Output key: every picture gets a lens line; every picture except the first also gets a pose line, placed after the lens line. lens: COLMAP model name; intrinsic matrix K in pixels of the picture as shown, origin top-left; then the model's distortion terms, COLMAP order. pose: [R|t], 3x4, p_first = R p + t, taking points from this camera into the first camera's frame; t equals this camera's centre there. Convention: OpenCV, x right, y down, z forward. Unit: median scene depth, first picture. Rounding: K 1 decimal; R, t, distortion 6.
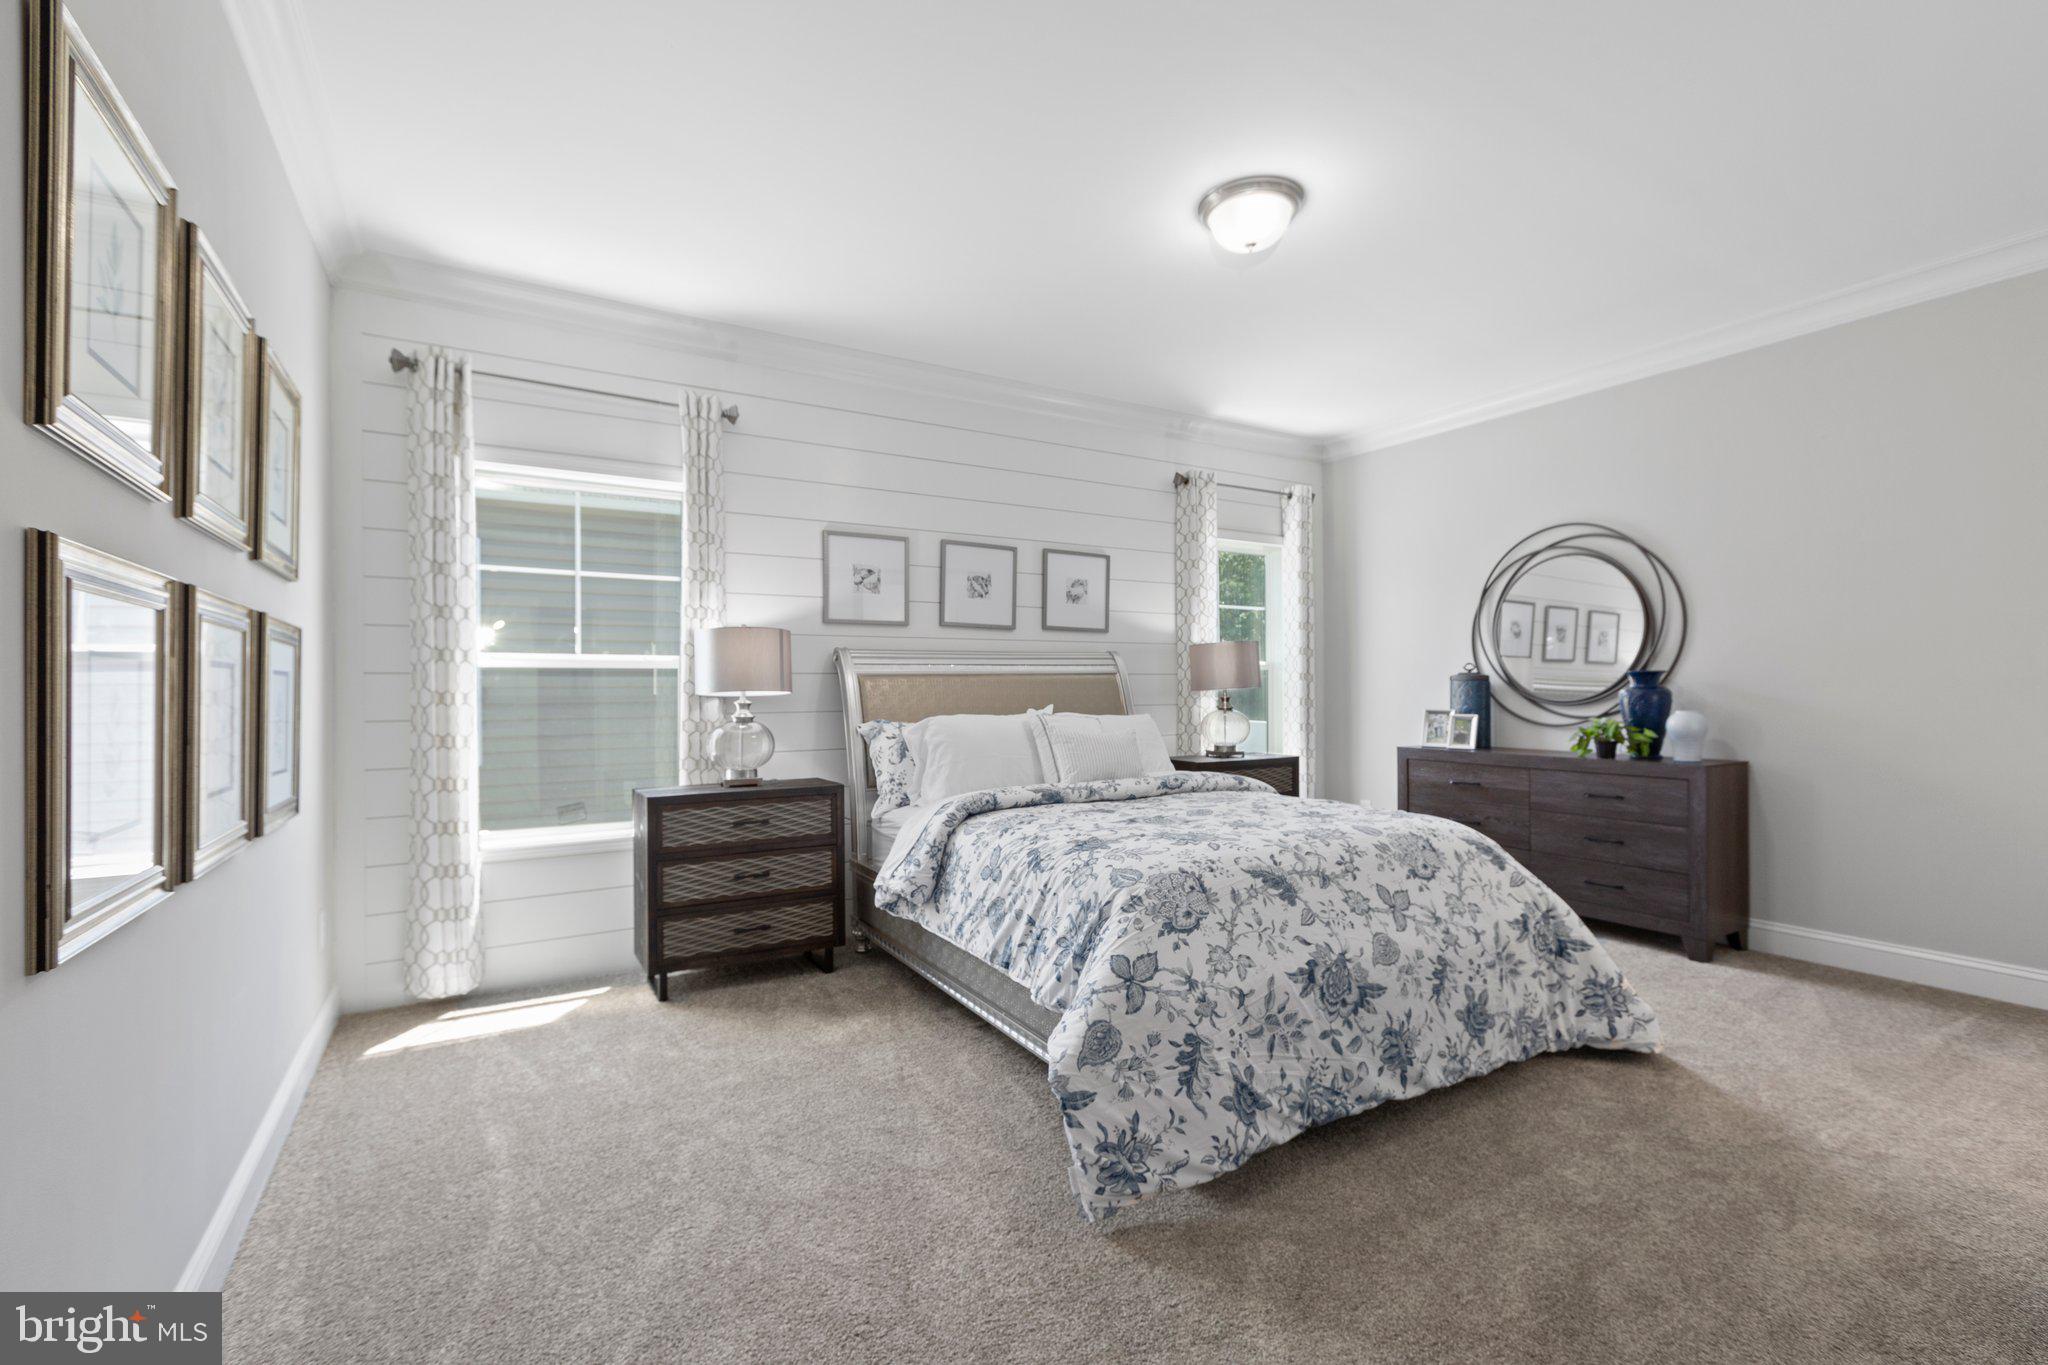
lens RADIAL K [[921.2, 0, 1025.0], [0, 921.2, 693.8], [0, 0, 1]] dist [0.000615, -0.001370]
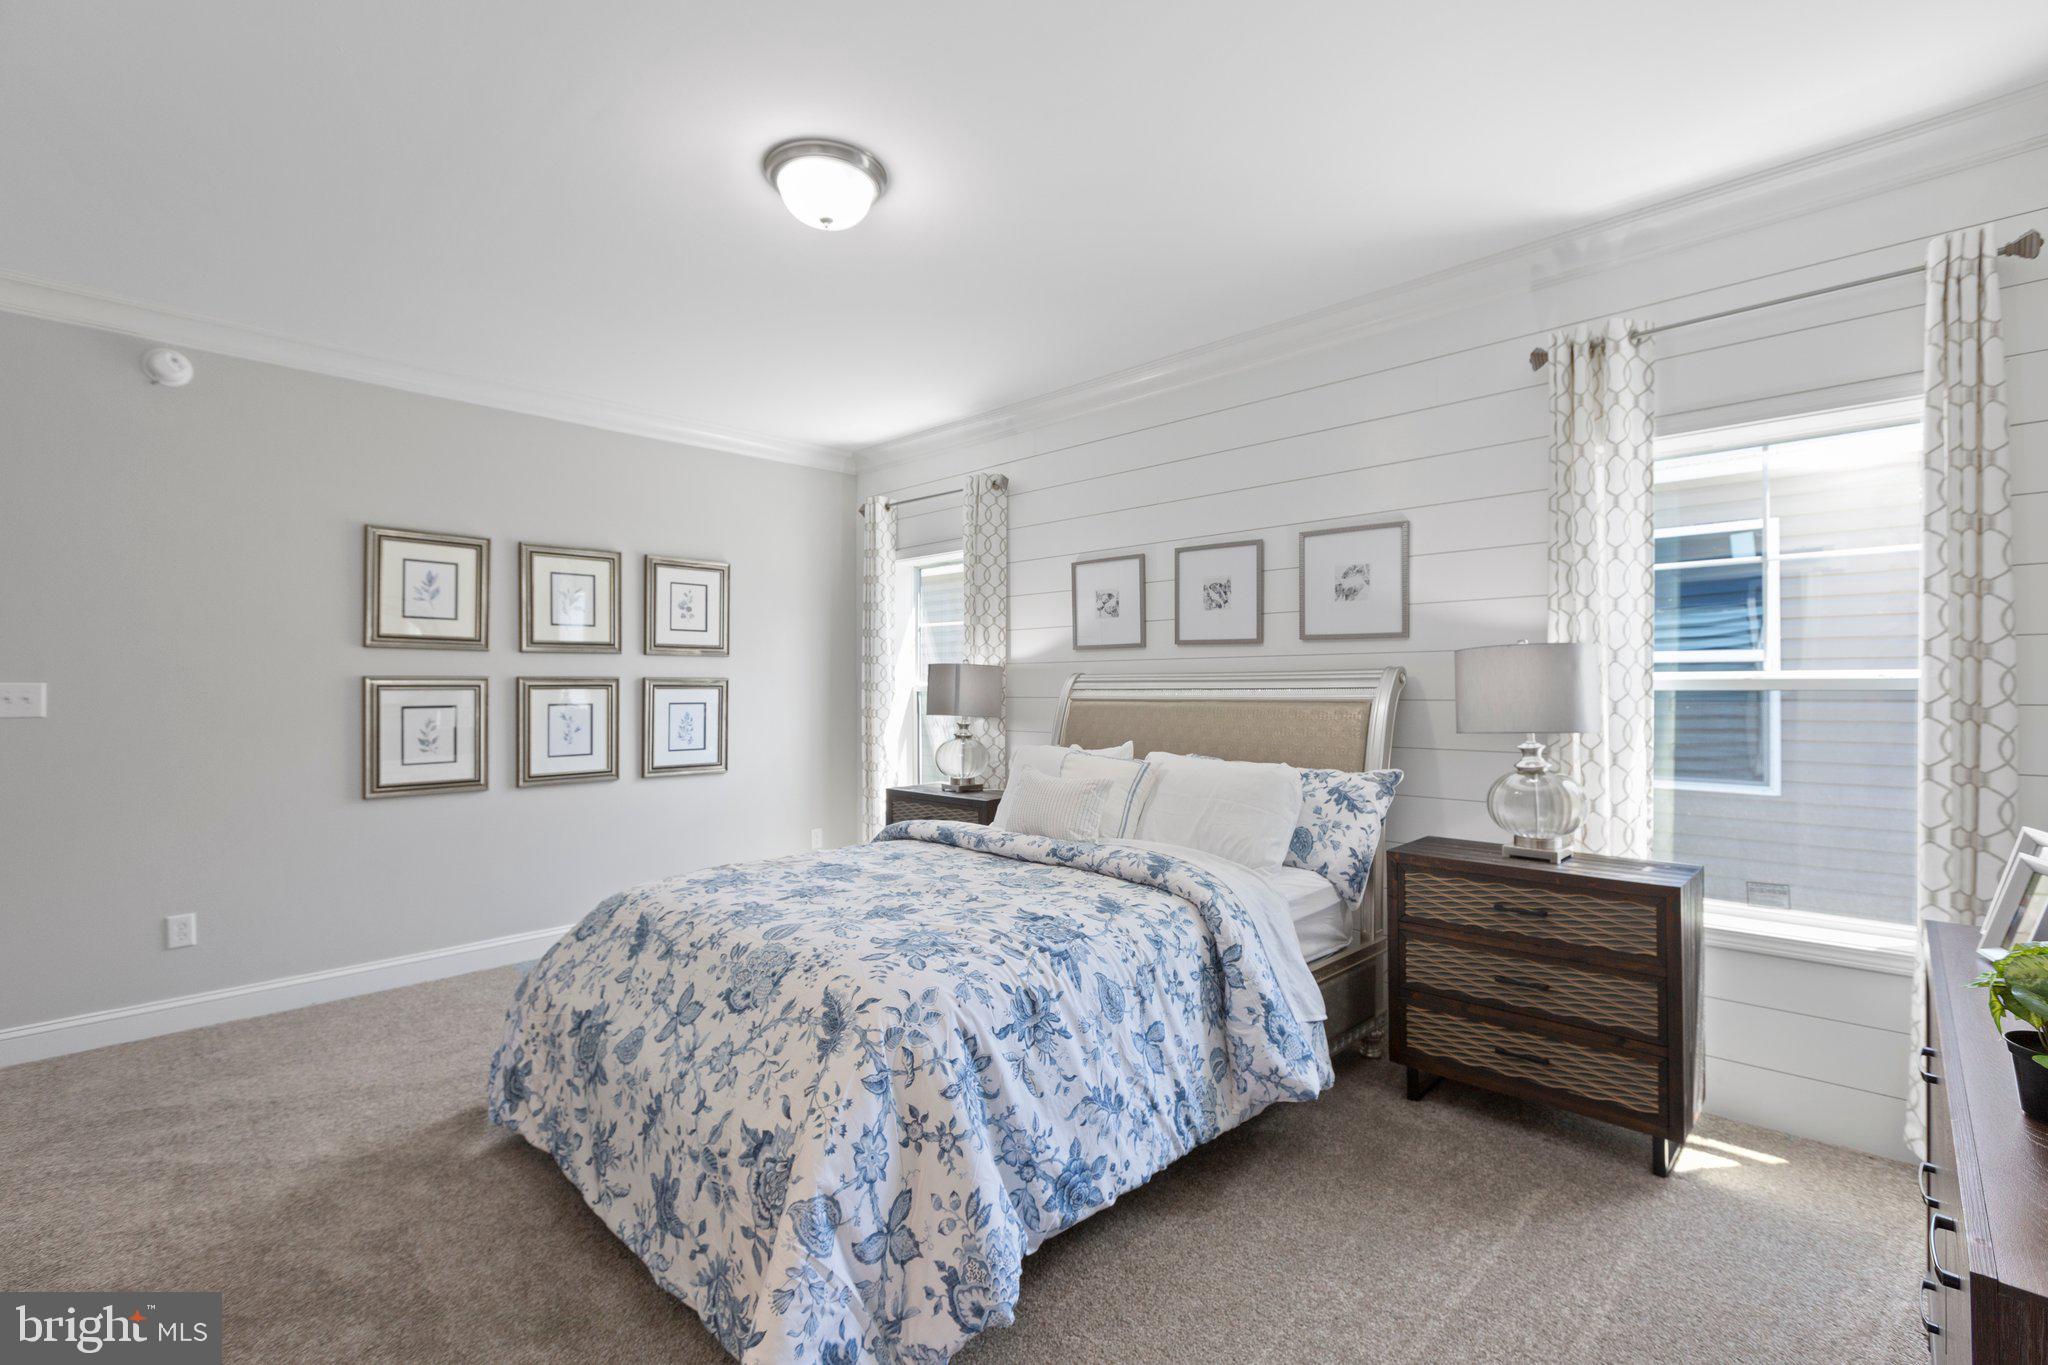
lens RADIAL K [[921.2, 0, 1024.2], [0, 921.2, 670.8], [0, 0, 1]] dist [0.000615, -0.001370]
pose [[0.245459, -0.007319, -0.969379, 0.805164], [-0.000785, 0.999970, -0.007749, -0.044814], [0.969407, 0.002663, 0.245446, 0.689415]]
